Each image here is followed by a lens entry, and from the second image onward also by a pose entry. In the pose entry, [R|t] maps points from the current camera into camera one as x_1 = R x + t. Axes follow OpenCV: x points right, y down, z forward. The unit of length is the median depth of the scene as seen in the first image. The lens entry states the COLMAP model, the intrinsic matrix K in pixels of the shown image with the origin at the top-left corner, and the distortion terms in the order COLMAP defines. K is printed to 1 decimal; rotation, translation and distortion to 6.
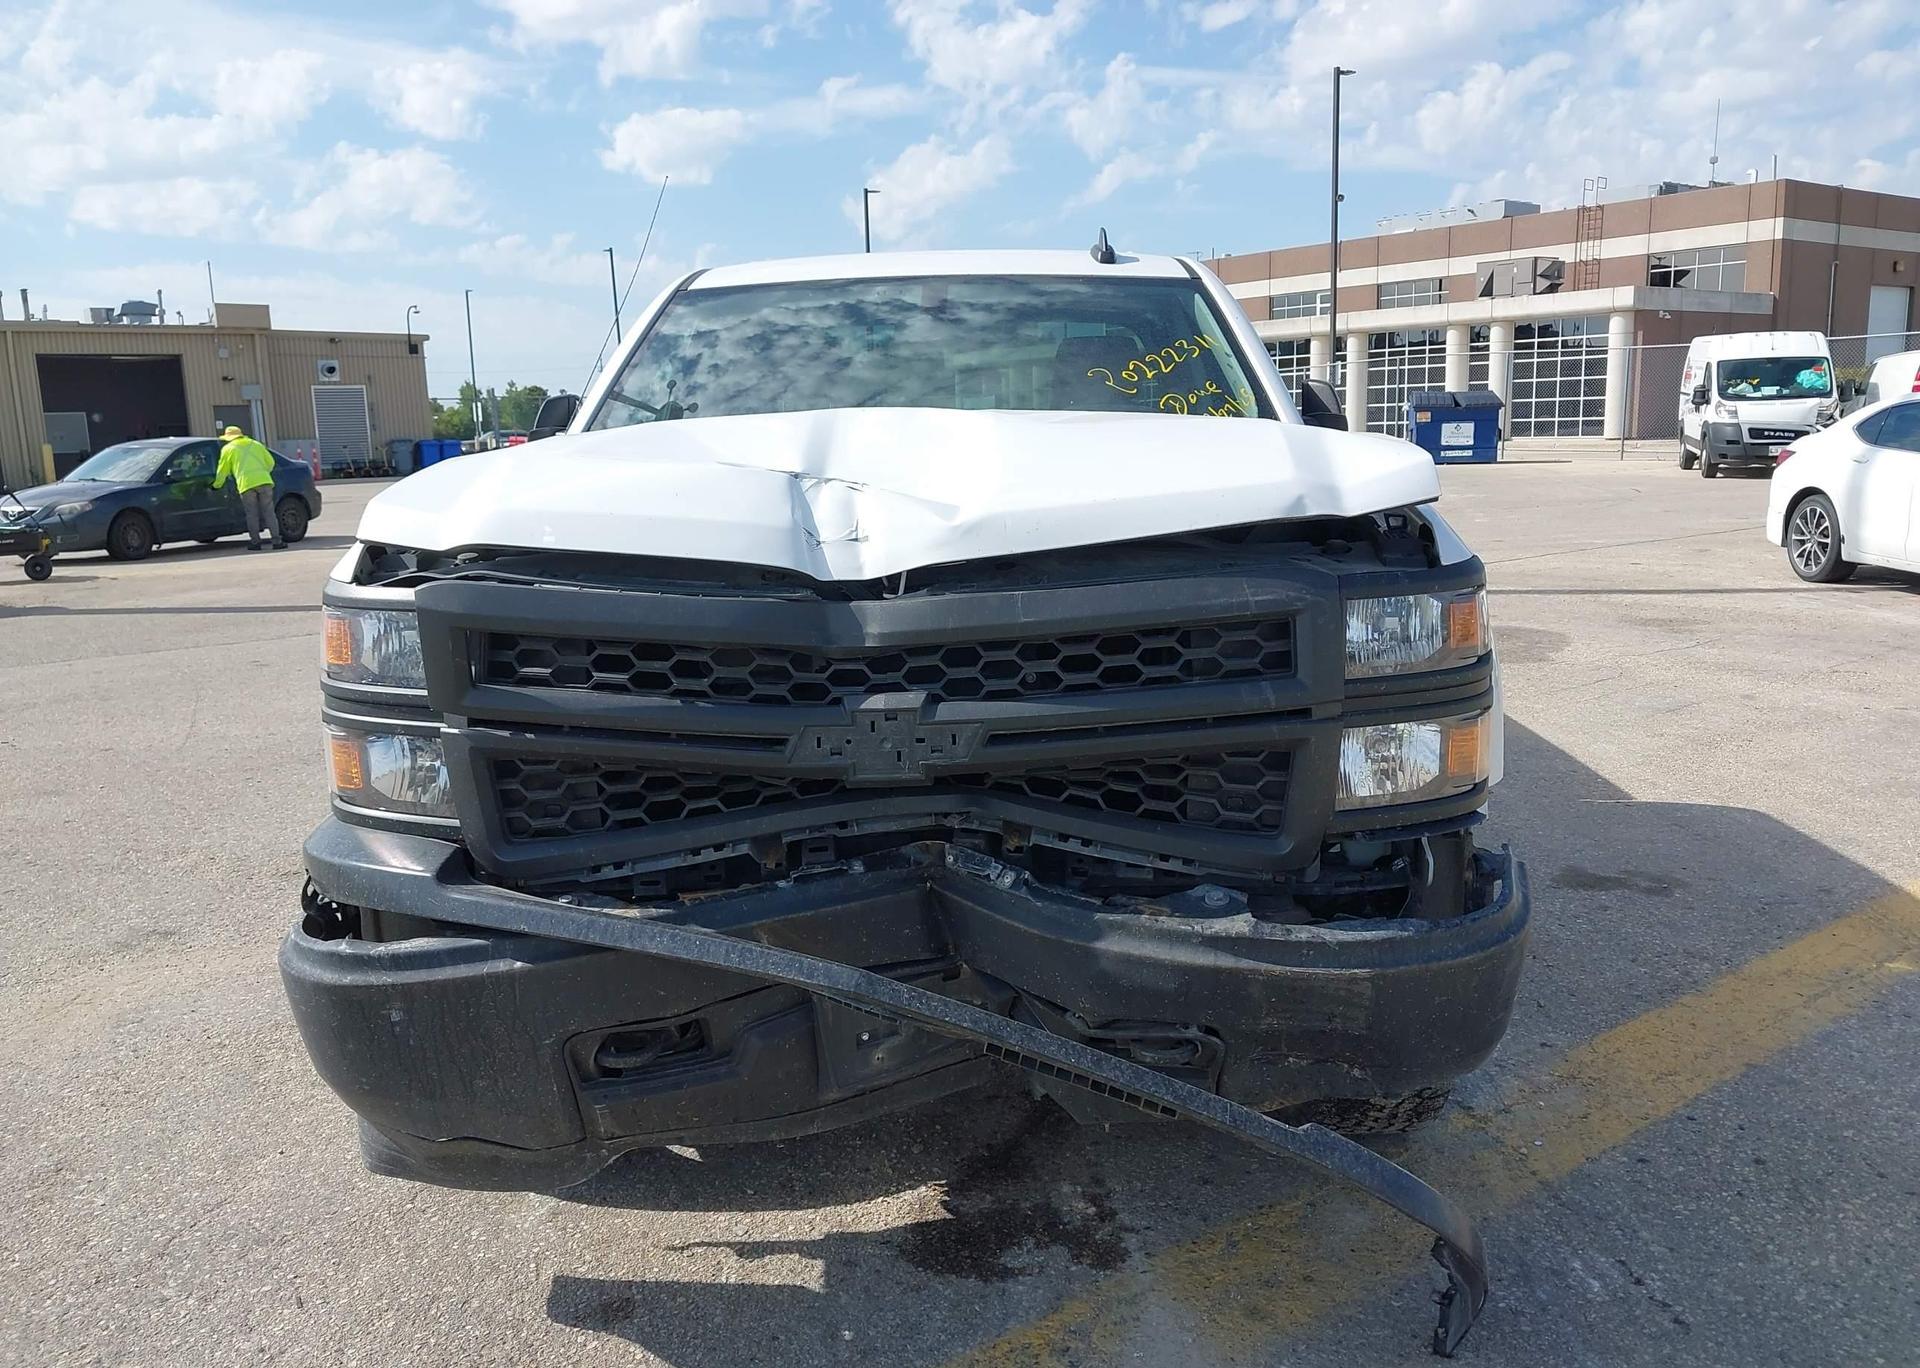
lens RADIAL K [[1512.1, 0, 943.9], [0, 1512.1, 699.8], [0, 0, 1]] dist [0.031810, -0.046334]
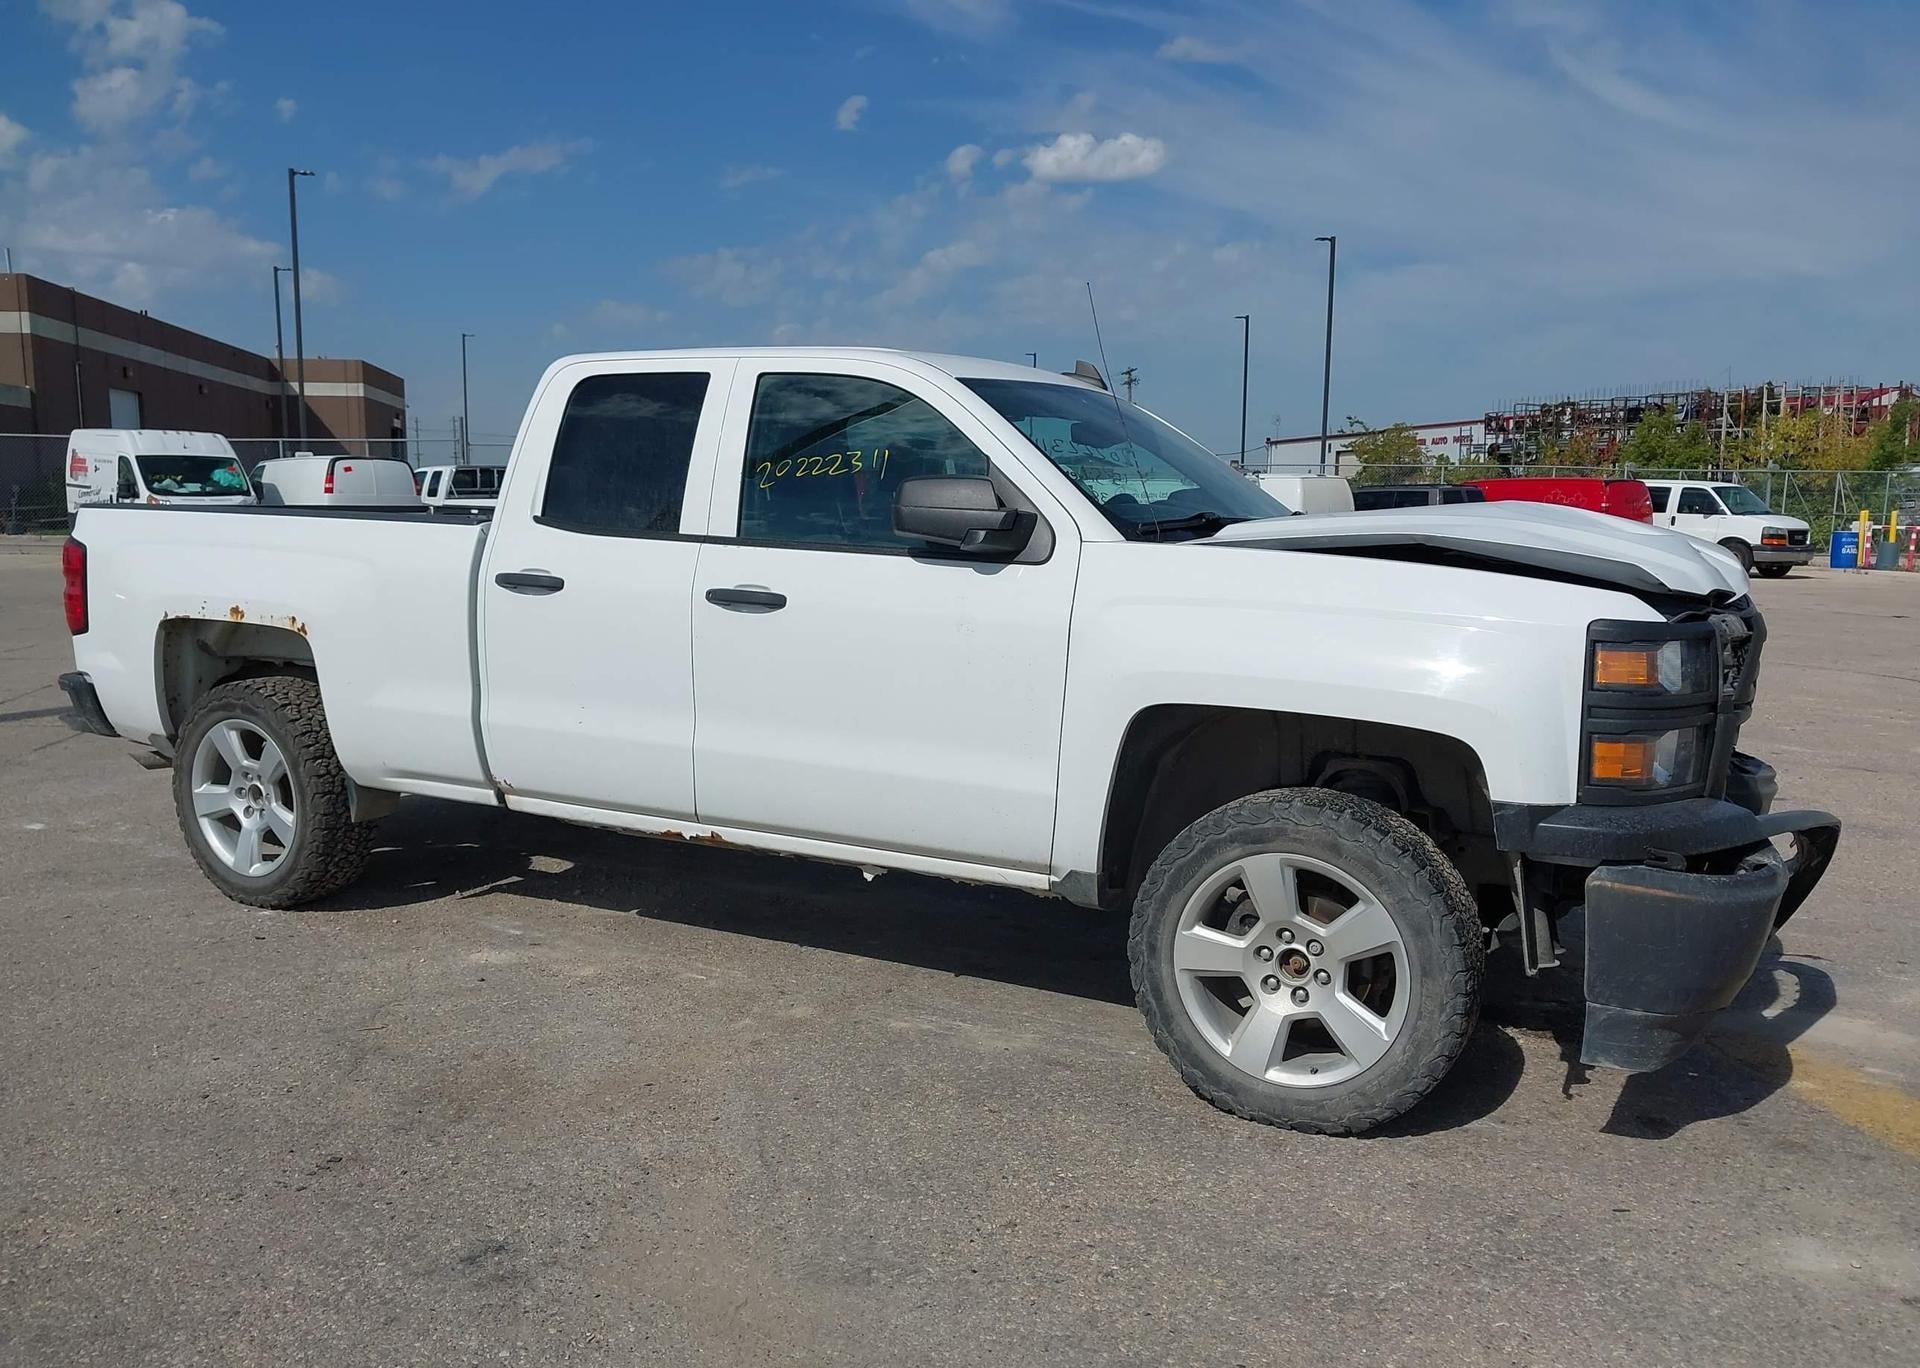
lens RADIAL K [[1512.1, 0, 949.6], [0, 1512.1, 715.3], [0, 0, 1]] dist [0.031810, -0.046334]
pose [[0.444630, -0.096522, 0.890498, -0.087249], [0.142761, 0.989105, 0.035928, -0.006206], [-0.884264, 0.111154, 0.453566, 0.044464]]
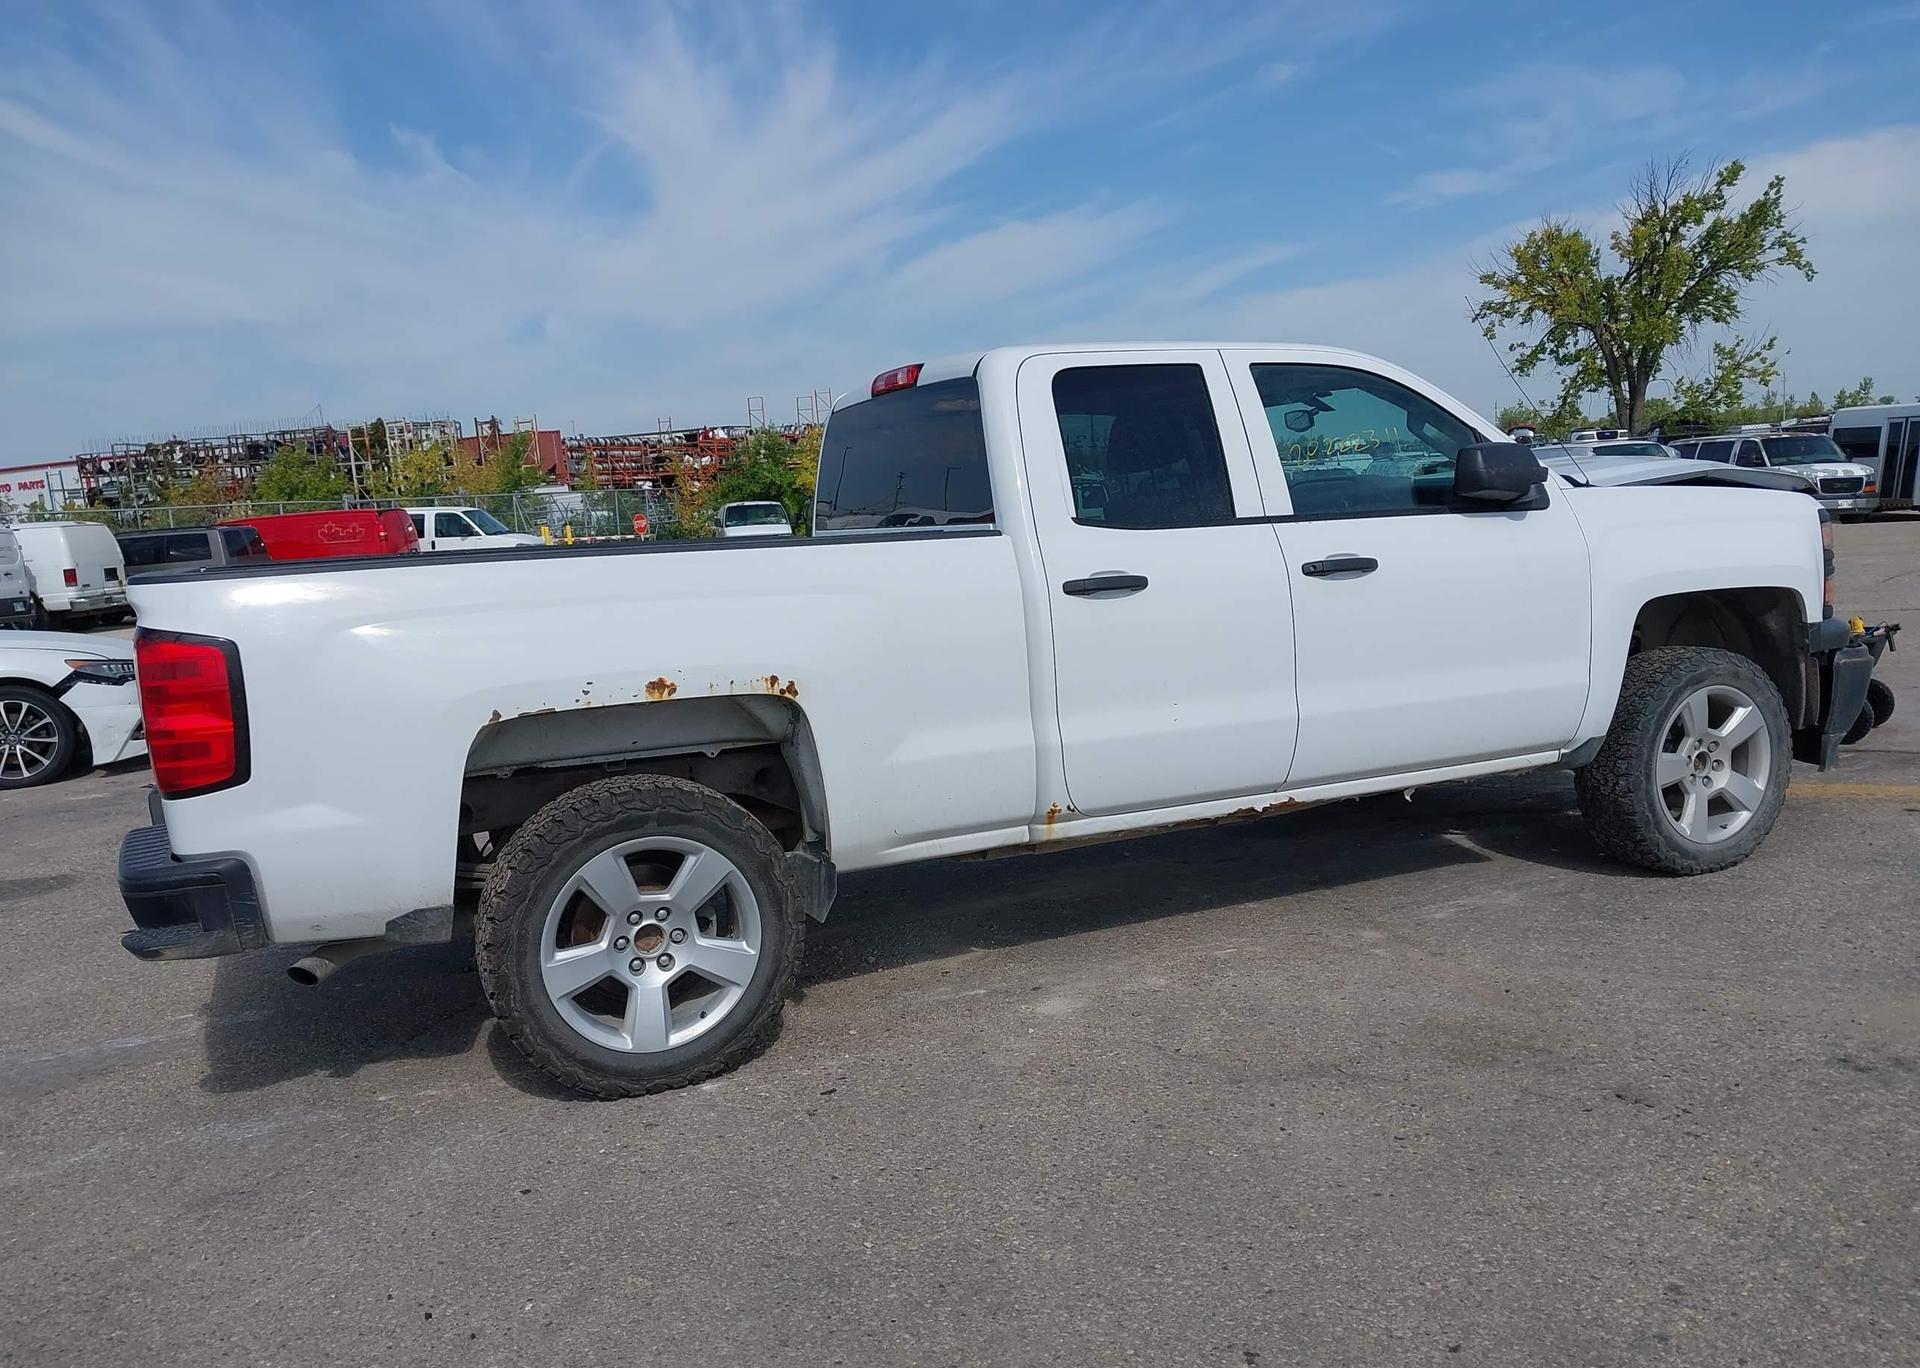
lens RADIAL K [[1512.1, 0, 955.5], [0, 1512.1, 724.7], [0, 0, 1]] dist [0.031810, -0.046334]
pose [[-0.435946, -0.079990, 0.896411, -0.089722], [0.238538, 0.950149, 0.200792, -0.025588], [-0.867785, 0.301362, -0.395133, 0.148066]]
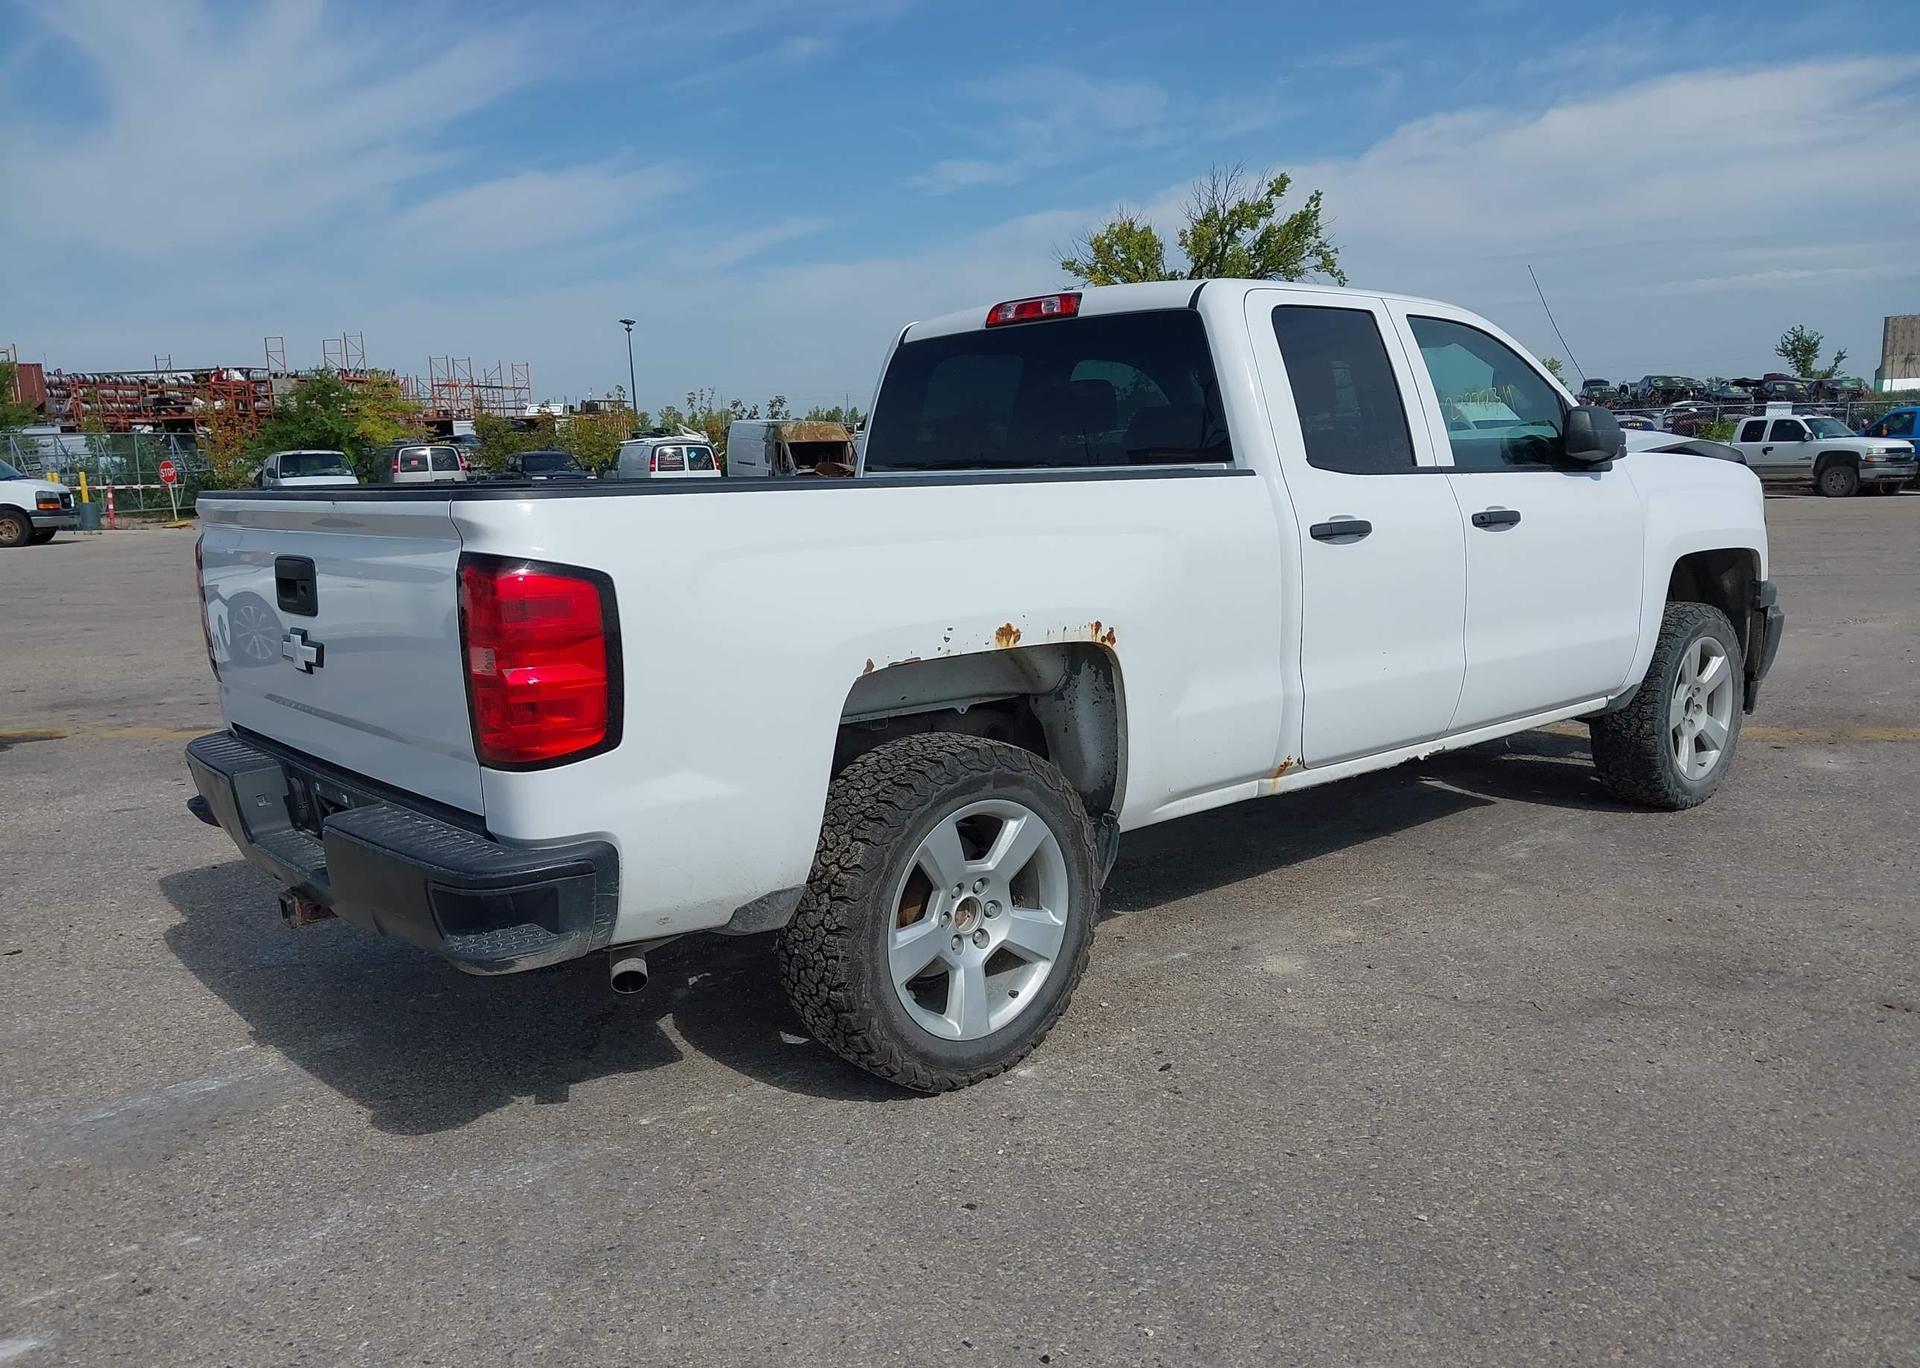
lens RADIAL K [[1512.1, 0, 956.5], [0, 1512.1, 720.4], [0, 0, 1]] dist [0.031810, -0.046334]
pose [[-0.685827, -0.085466, 0.722728, -0.063934], [0.179200, 0.942672, 0.281526, -0.031239], [-0.705357, 0.322591, -0.631195, 0.174976]]
